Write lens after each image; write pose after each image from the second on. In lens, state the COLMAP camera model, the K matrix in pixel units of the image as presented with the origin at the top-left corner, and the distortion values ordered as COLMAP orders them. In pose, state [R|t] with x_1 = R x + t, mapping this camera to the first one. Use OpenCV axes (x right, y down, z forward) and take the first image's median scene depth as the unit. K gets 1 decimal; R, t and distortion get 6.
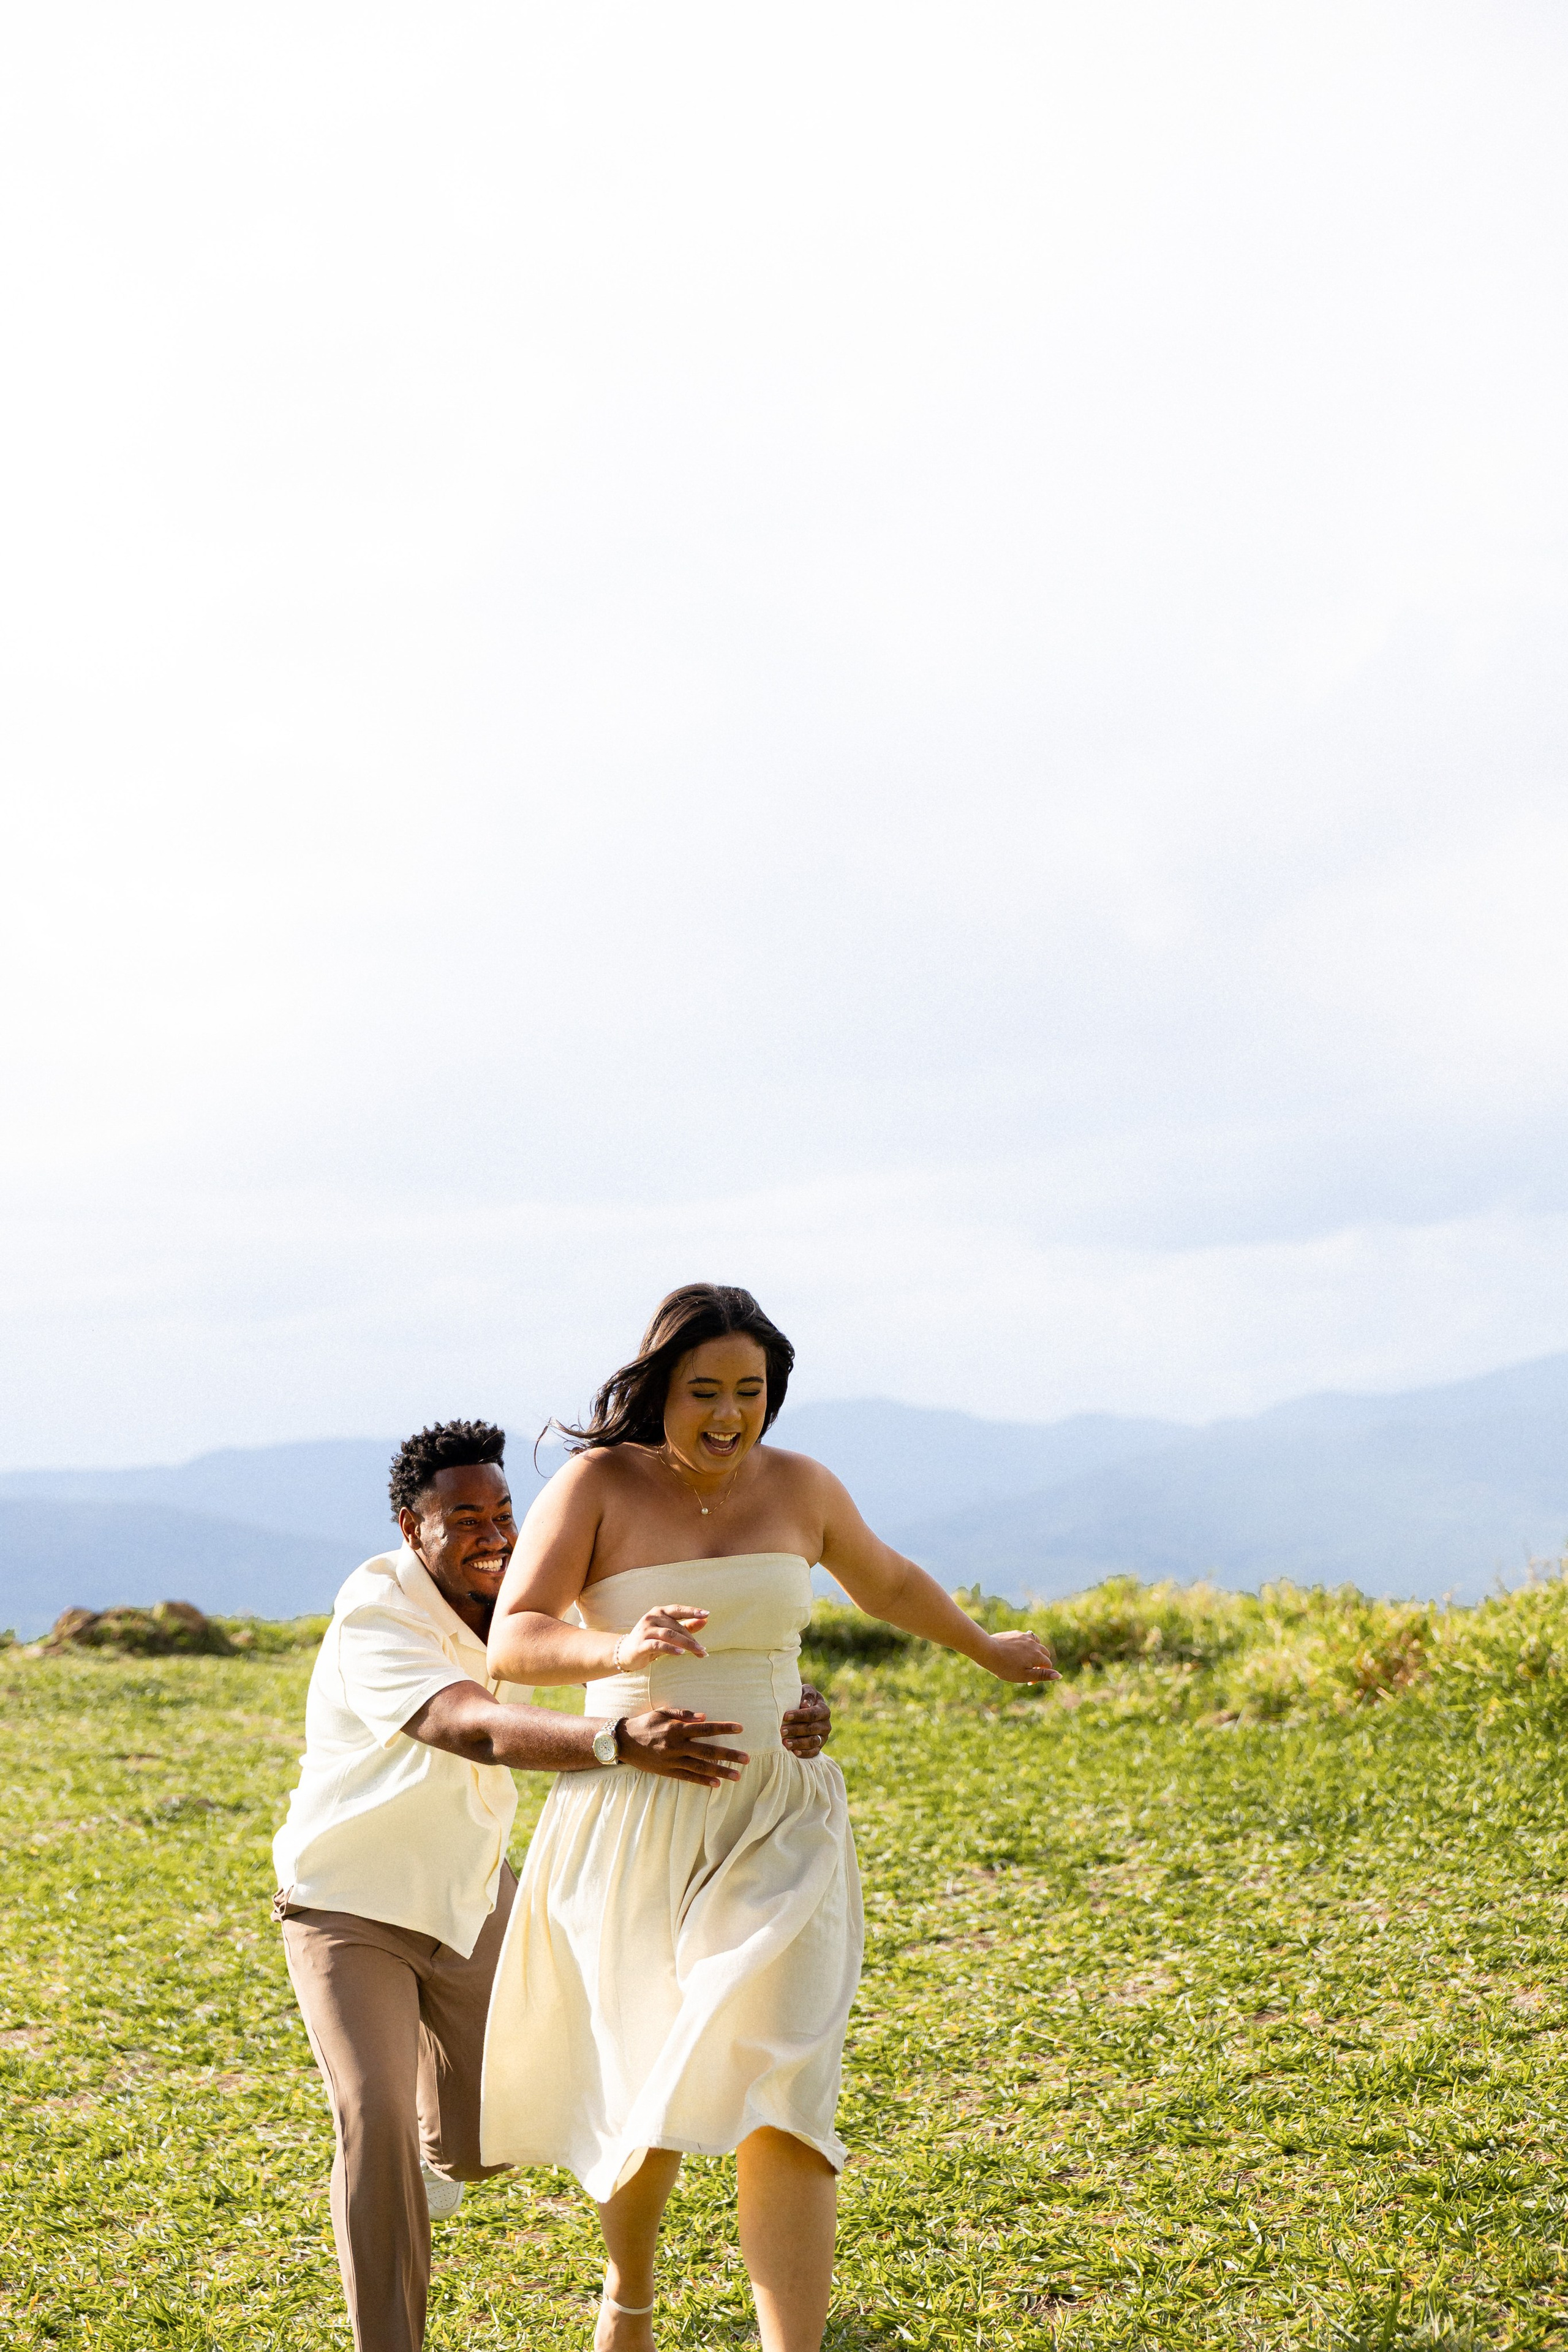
lens RADIAL K [[3774.7, 0, 778.9], [0, 3774.7, 1188.5], [0, 0, 1]] dist [-0.062166, 0.000000]
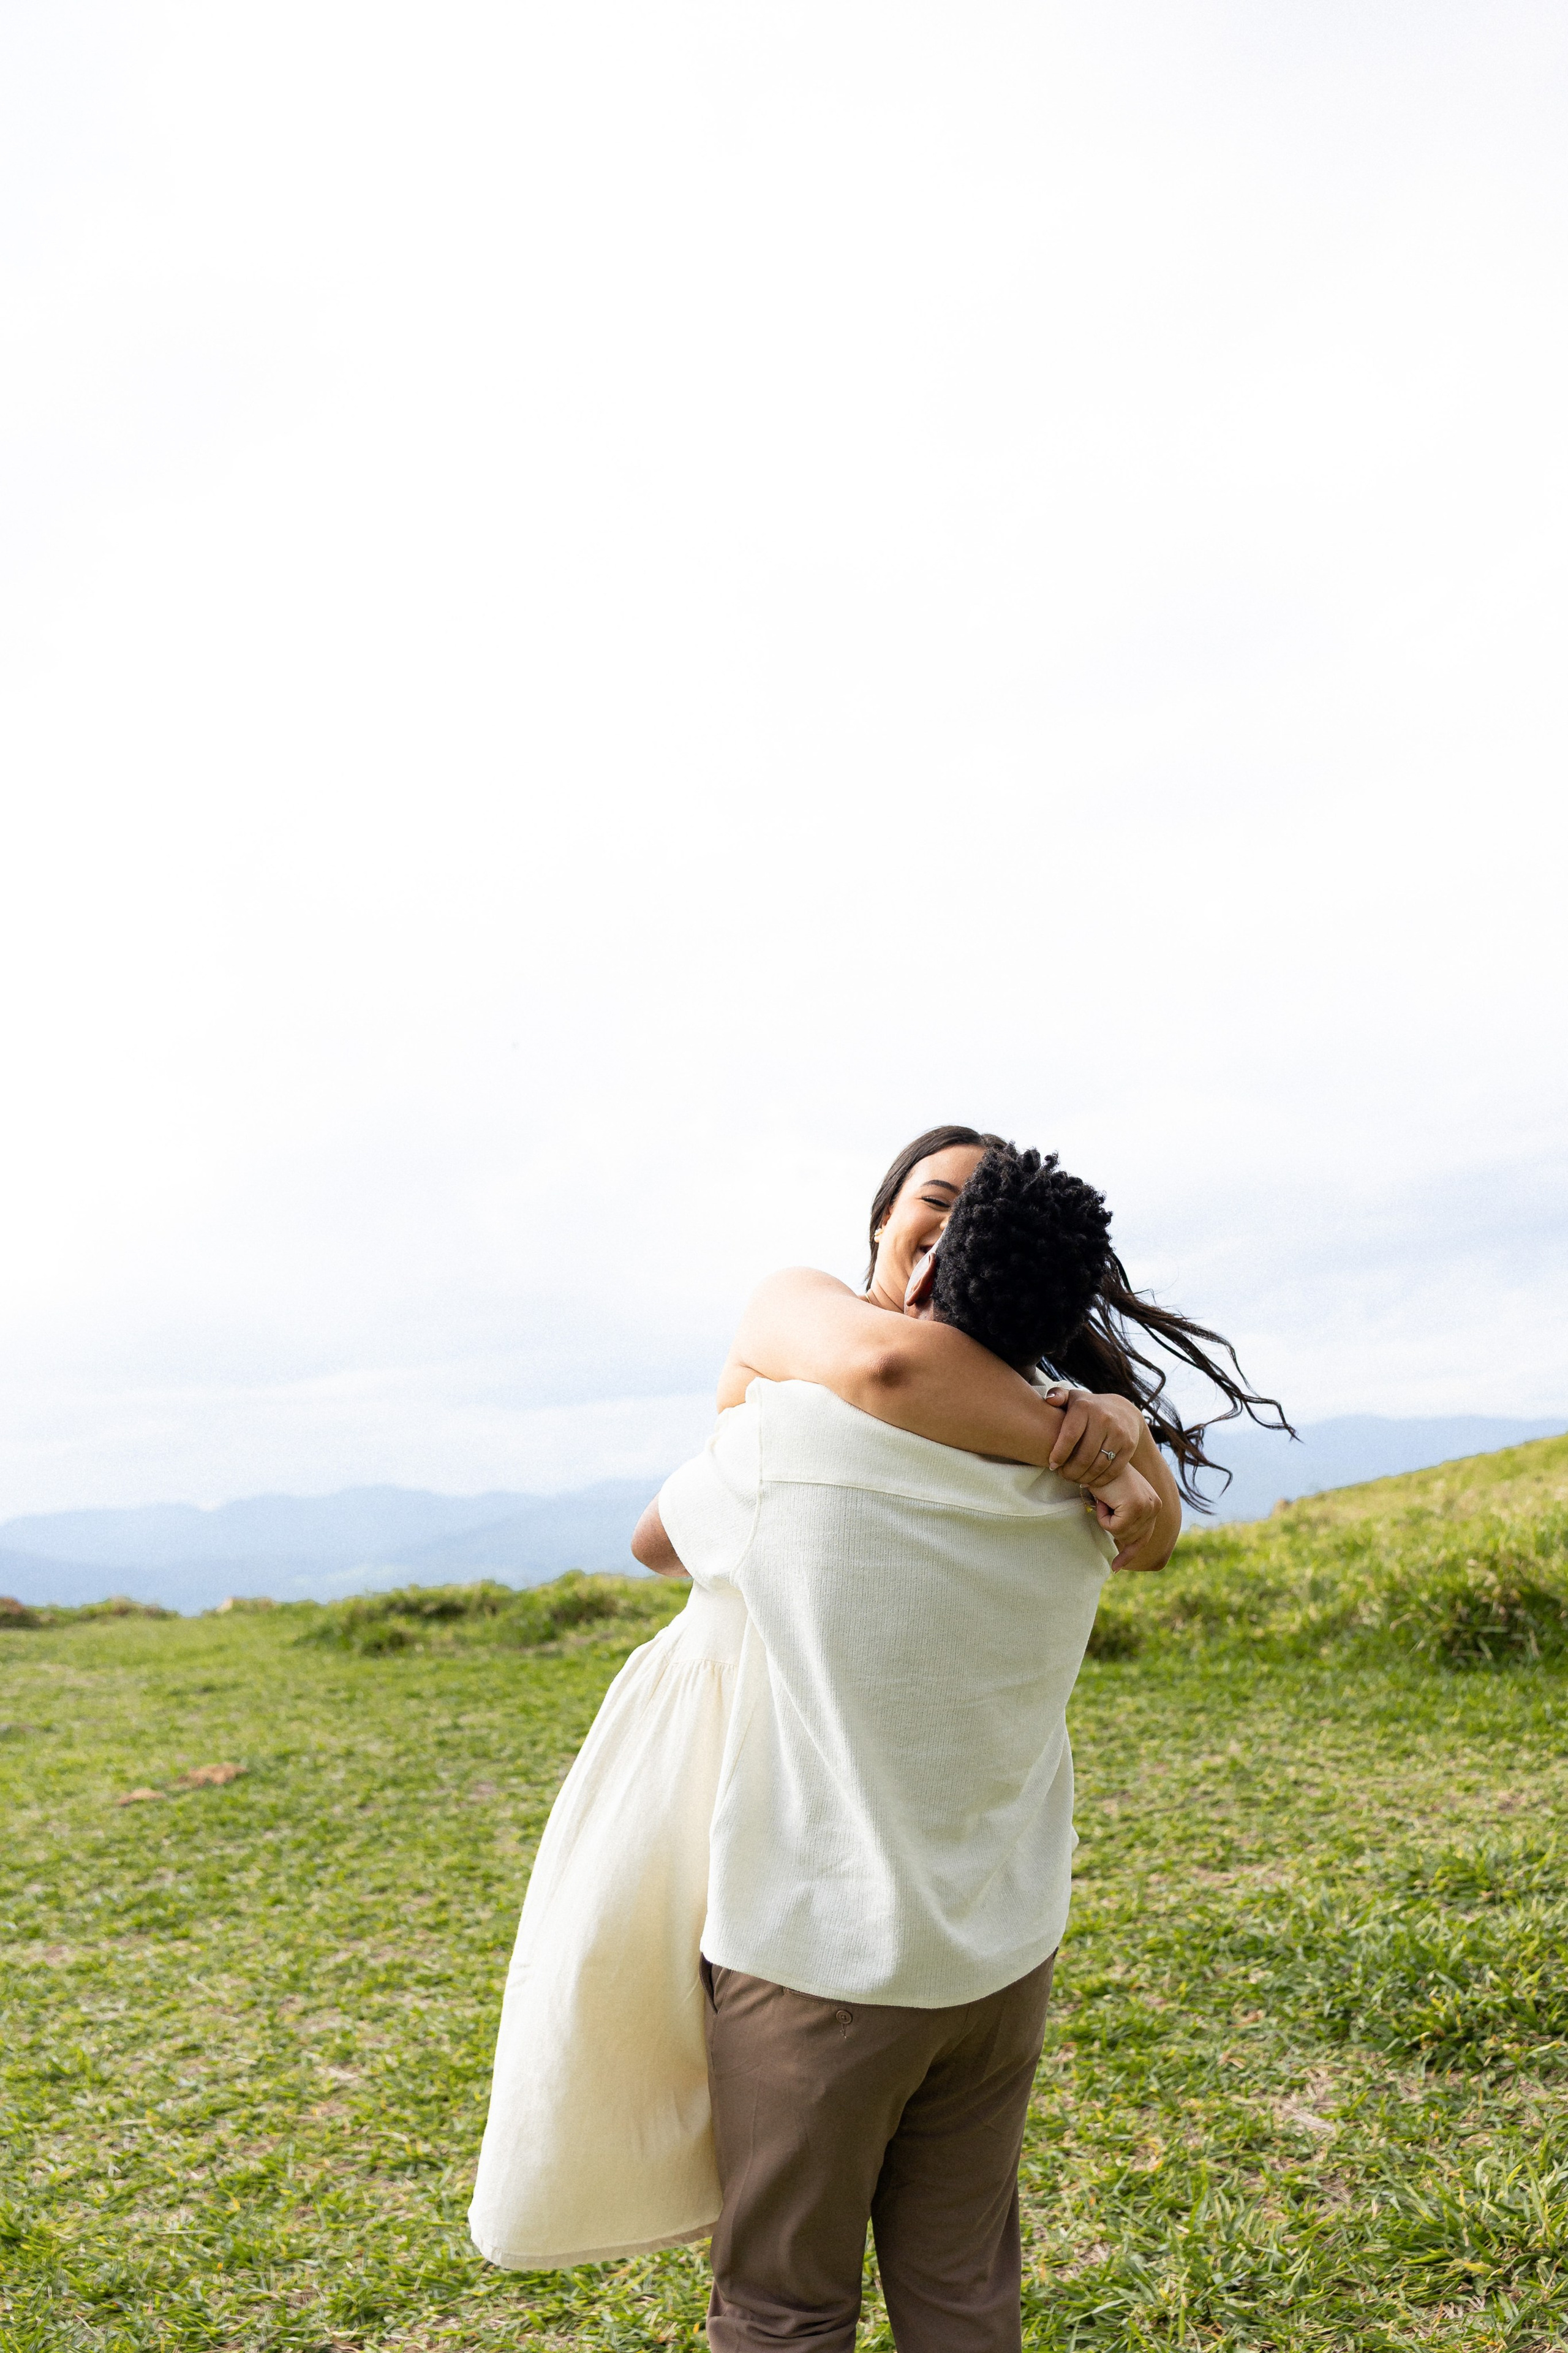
lens RADIAL K [[1892.4, 0, 773.6], [0, 1892.4, 1168.7], [0, 0, 1]] dist [-0.011871, 0.003268]
pose [[0.974557, 0.026499, 0.222568, -0.049769], [-0.002203, 0.994071, -0.108708, 0.030154], [-0.224129, 0.105452, 0.968838, 0.244366]]
